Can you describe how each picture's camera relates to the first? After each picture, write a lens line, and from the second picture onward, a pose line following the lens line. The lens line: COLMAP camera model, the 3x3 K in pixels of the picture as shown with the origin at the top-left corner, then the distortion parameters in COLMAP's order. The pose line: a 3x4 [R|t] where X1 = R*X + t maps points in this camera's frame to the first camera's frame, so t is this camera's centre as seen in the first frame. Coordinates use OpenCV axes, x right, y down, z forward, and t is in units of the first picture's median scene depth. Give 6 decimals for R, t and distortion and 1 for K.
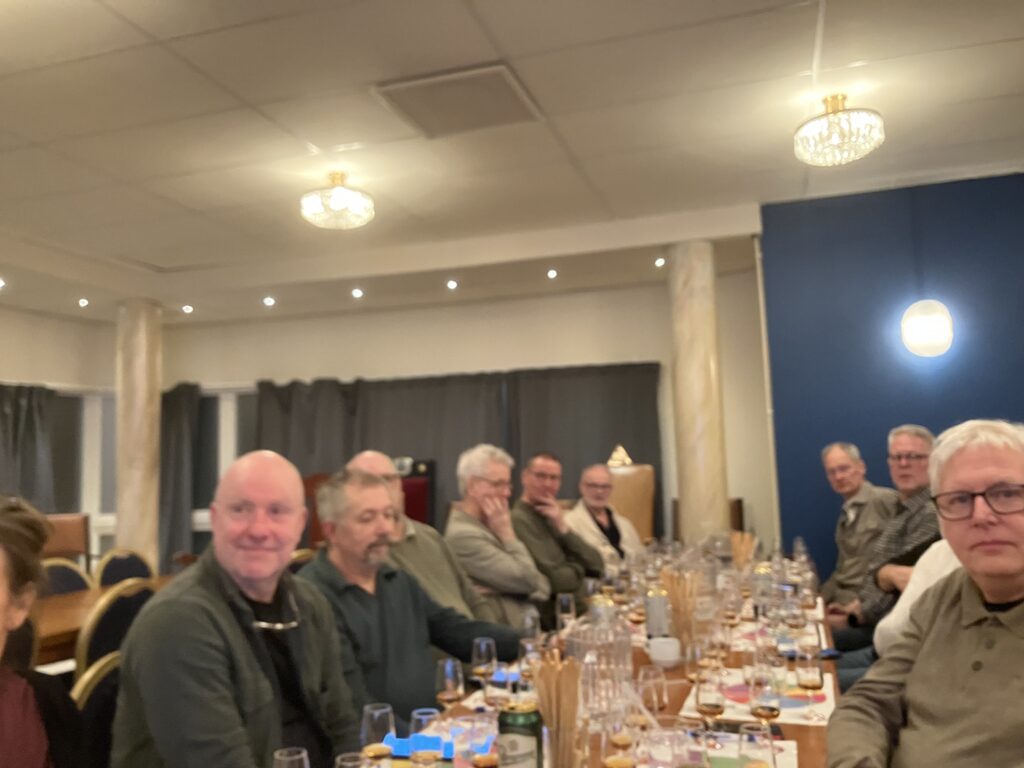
lens RADIAL K [[847.9, 0, 512.0], [0, 847.9, 384.0], [0, 0, 1]] dist [0.016182, -0.009355]
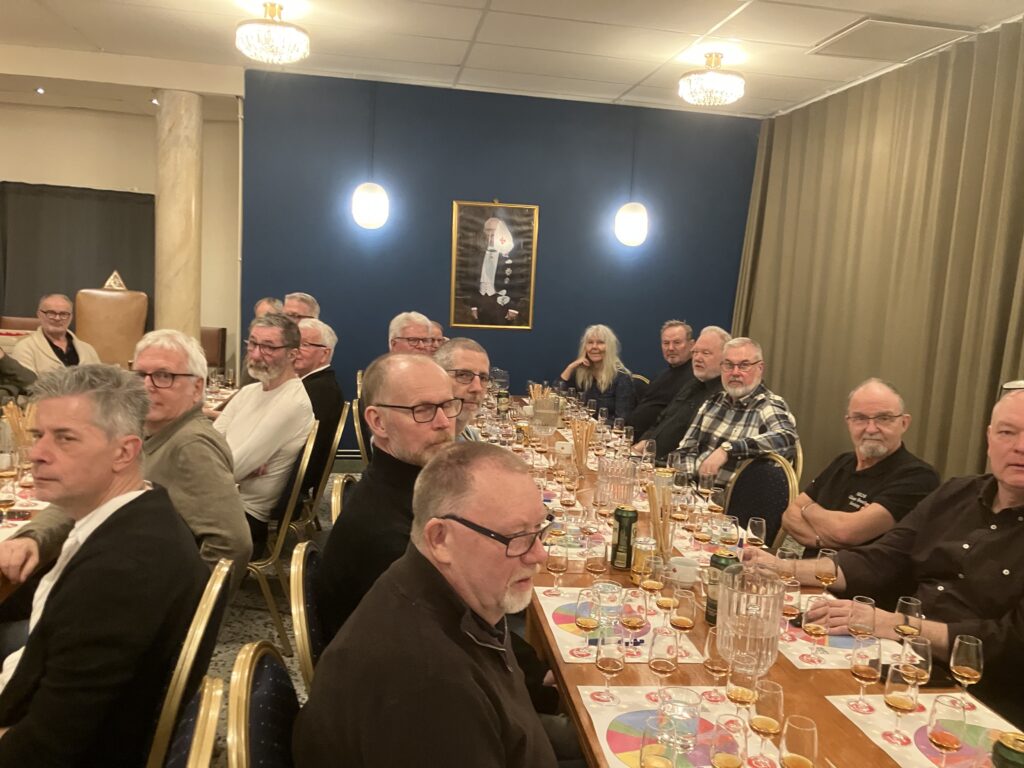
lens RADIAL K [[834.1, 0, 512.0], [0, 834.1, 384.0], [0, 0, 1]] dist [0.043161, -0.008245]
pose [[0.892494, 0.031313, 0.449970, 0.118032], [-0.132412, 0.971824, 0.195003, -0.070925], [-0.431185, -0.233621, 0.871493, -0.195906]]
